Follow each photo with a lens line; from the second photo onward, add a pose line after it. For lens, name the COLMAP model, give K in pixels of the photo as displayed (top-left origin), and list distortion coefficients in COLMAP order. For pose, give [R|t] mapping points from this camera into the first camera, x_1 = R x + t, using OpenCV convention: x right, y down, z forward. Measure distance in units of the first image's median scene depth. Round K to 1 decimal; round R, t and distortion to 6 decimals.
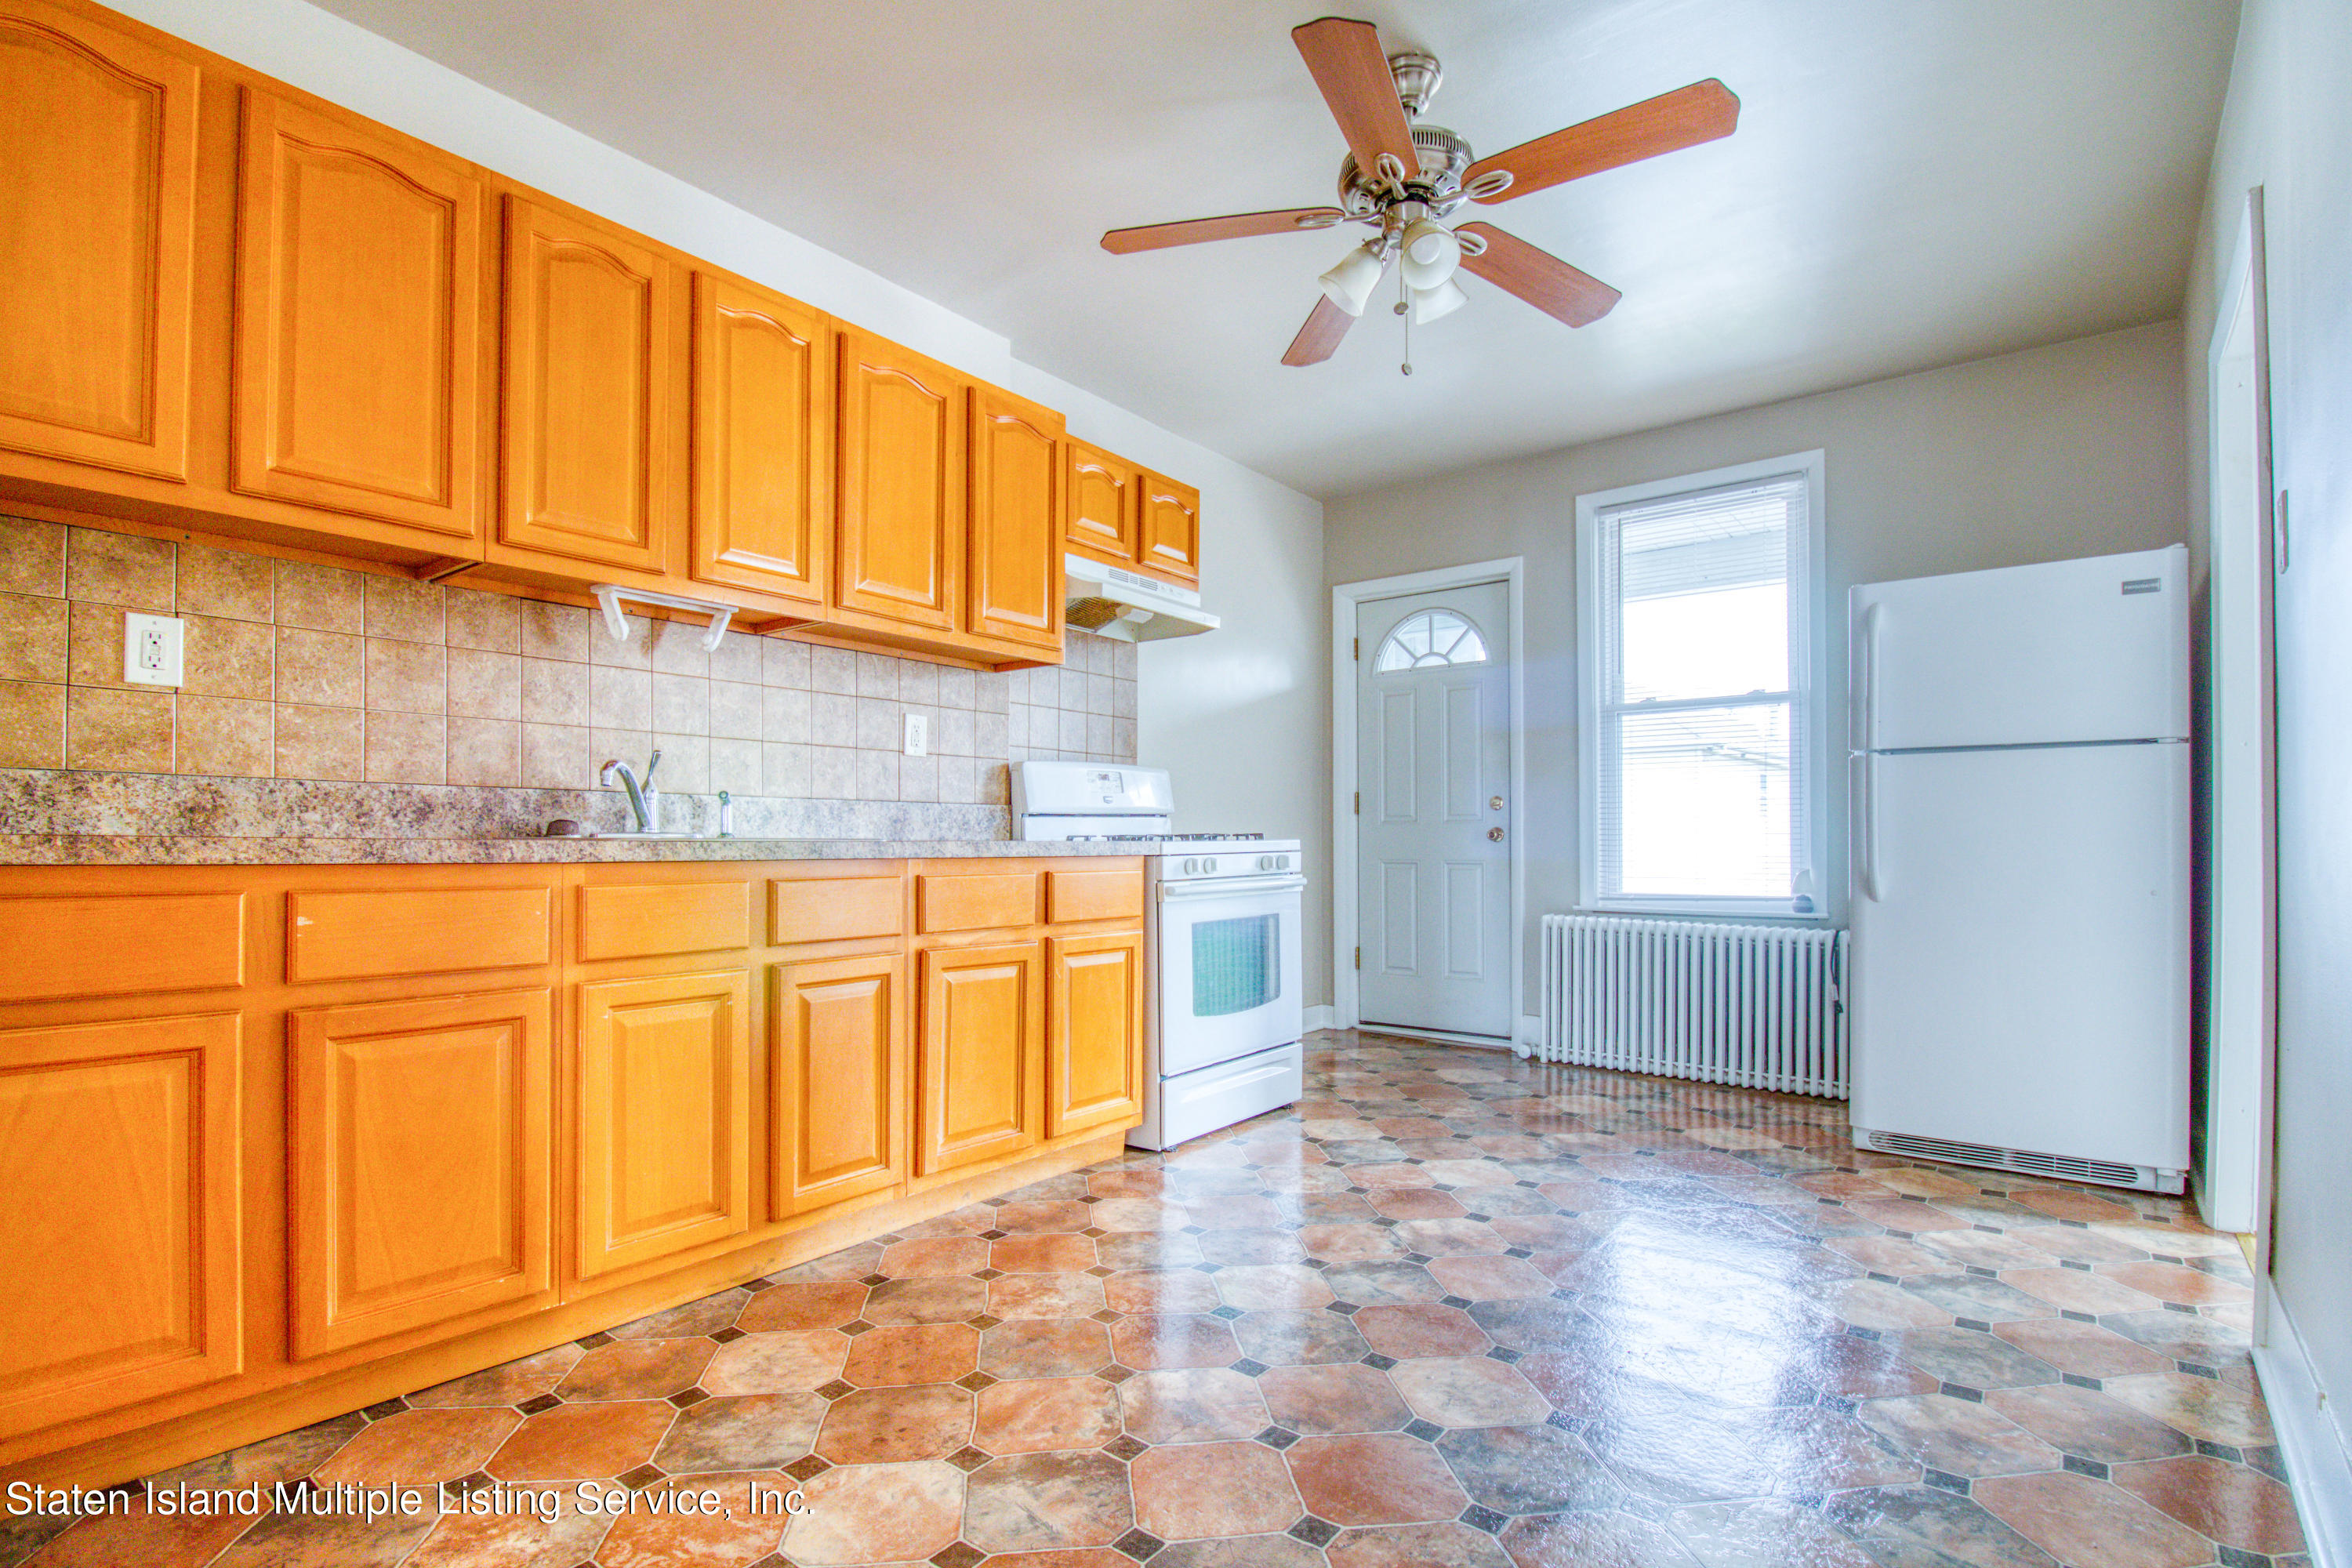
lens RADIAL K [[1119.8, 0, 1191.6], [0, 1119.8, 833.0], [0, 0, 1]] dist [0.002455, -0.011539]
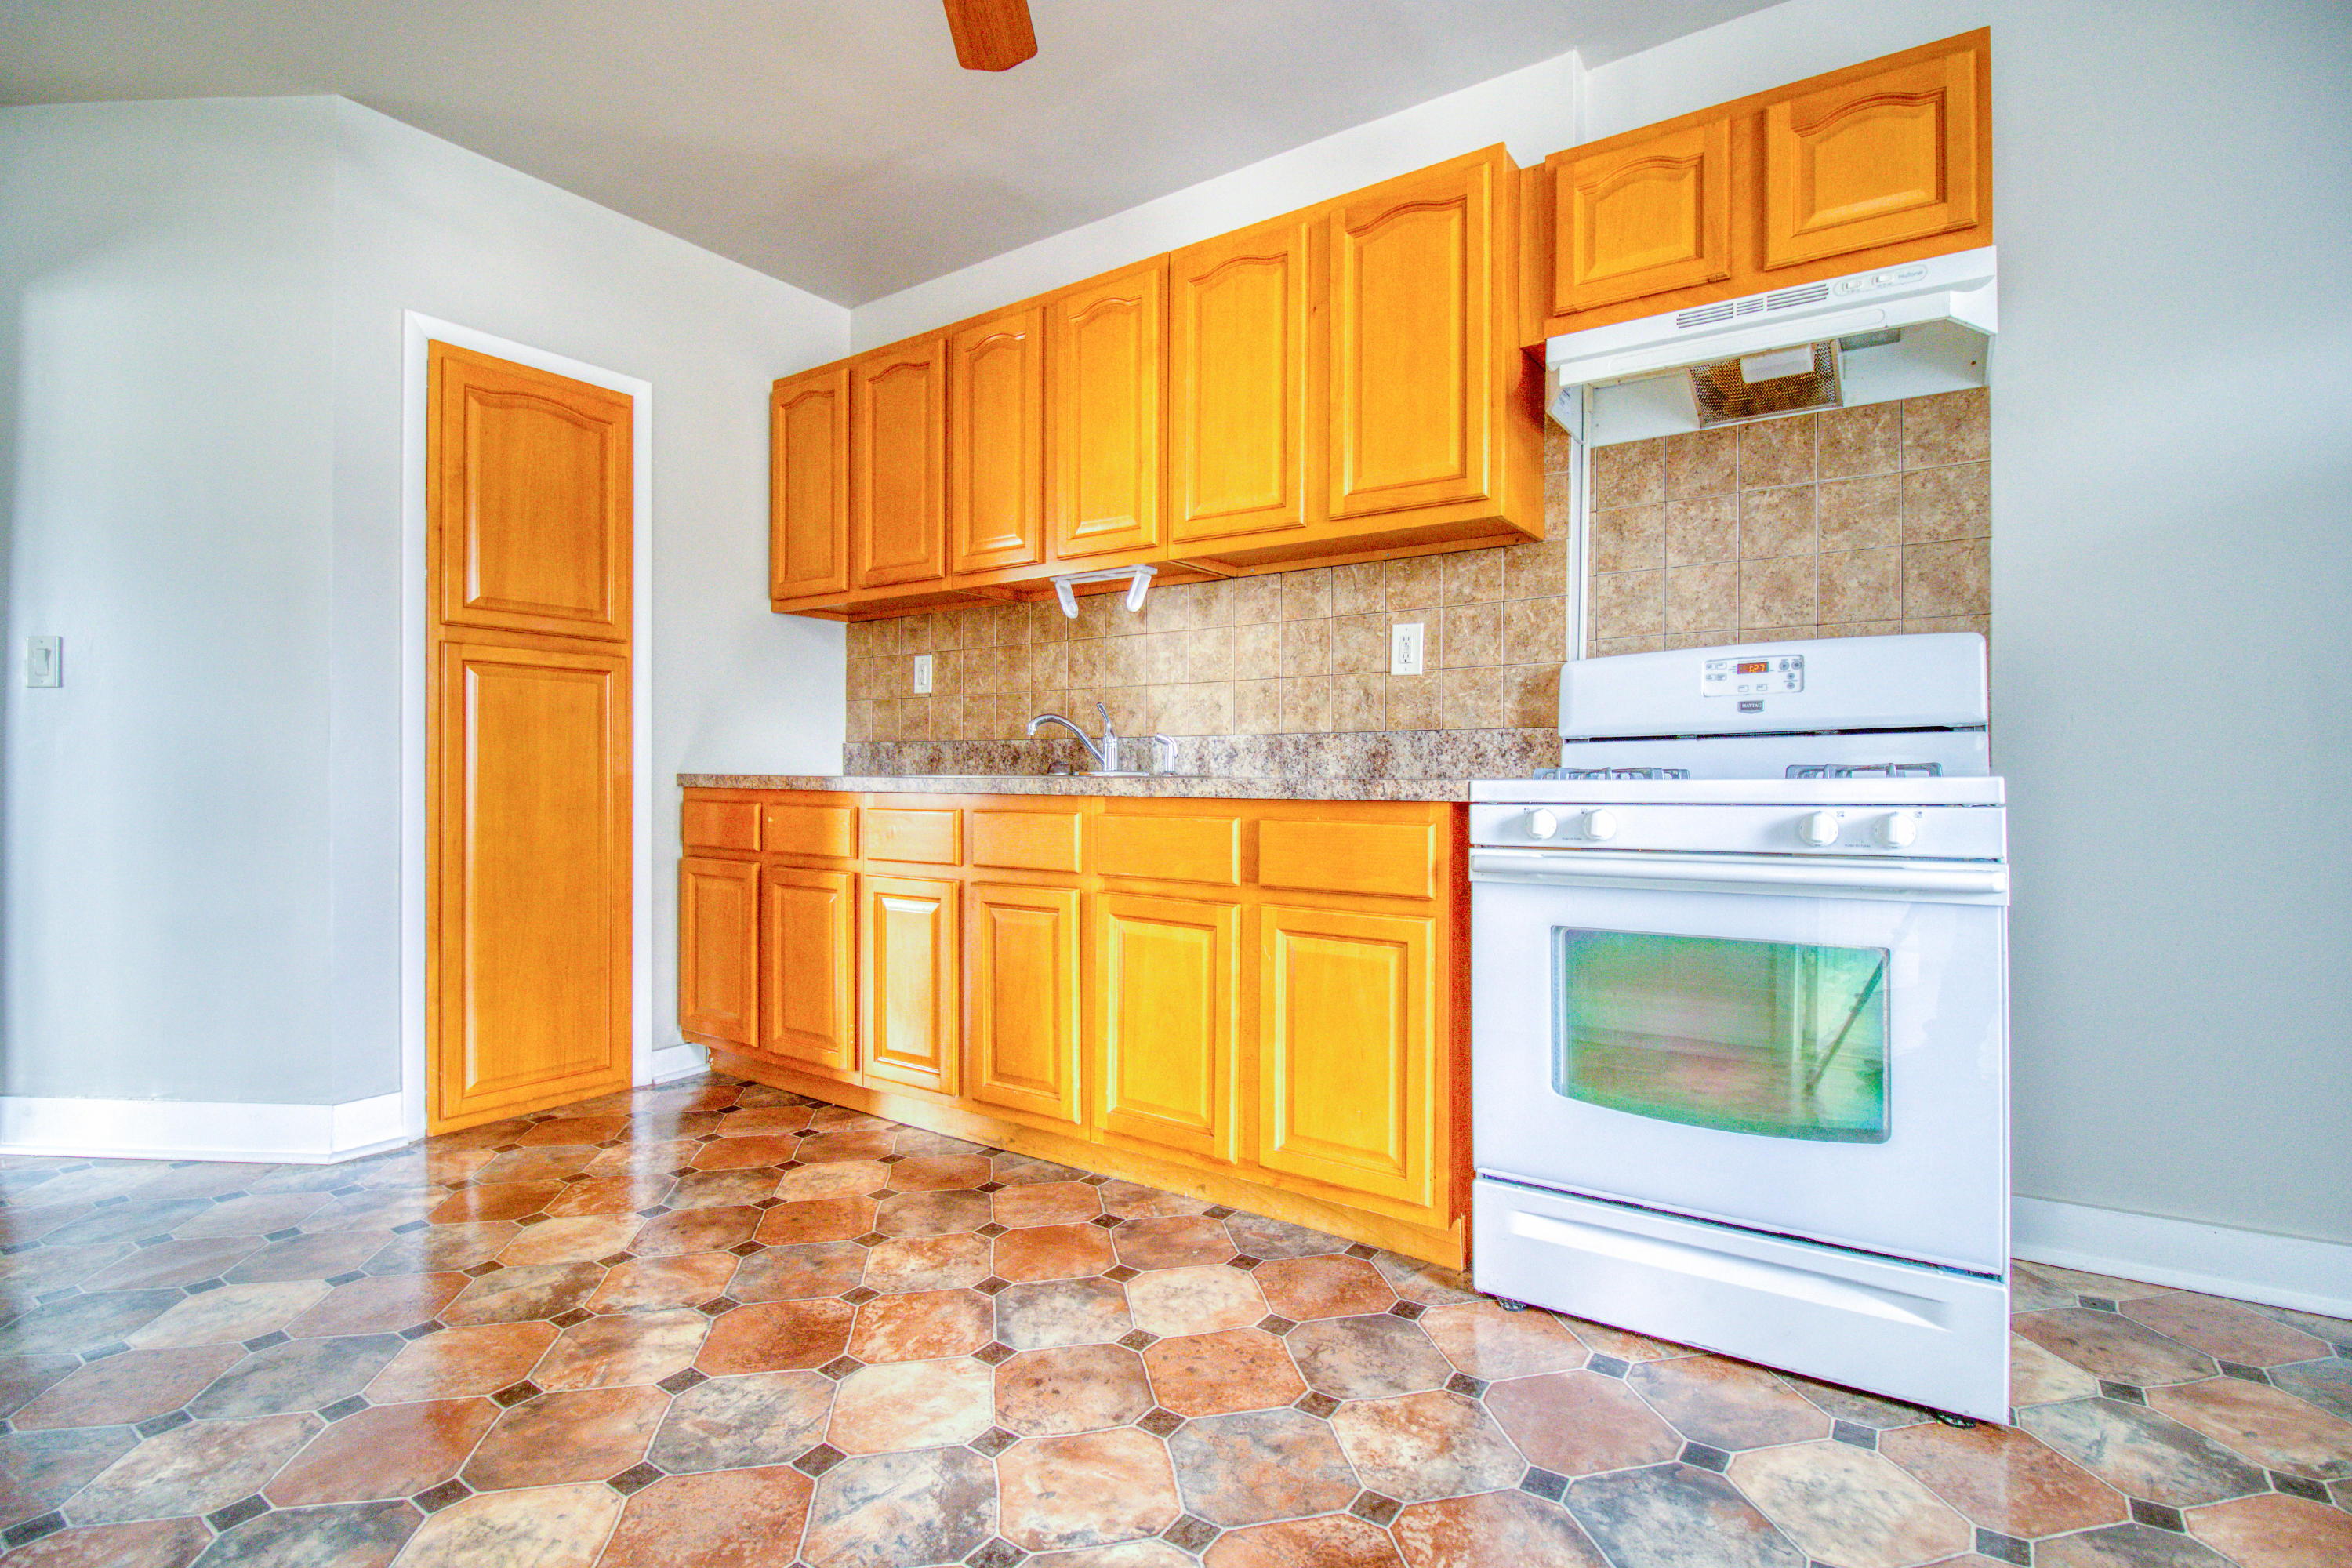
lens RADIAL K [[1119.8, 0, 1173.8], [0, 1119.8, 779.8], [0, 0, 1]] dist [0.002455, -0.011539]
pose [[0.043728, -0.005699, -0.999027, 0.637353], [0.000708, 0.999984, -0.005673, 0.013889], [0.999043, -0.000459, 0.043732, 0.908000]]
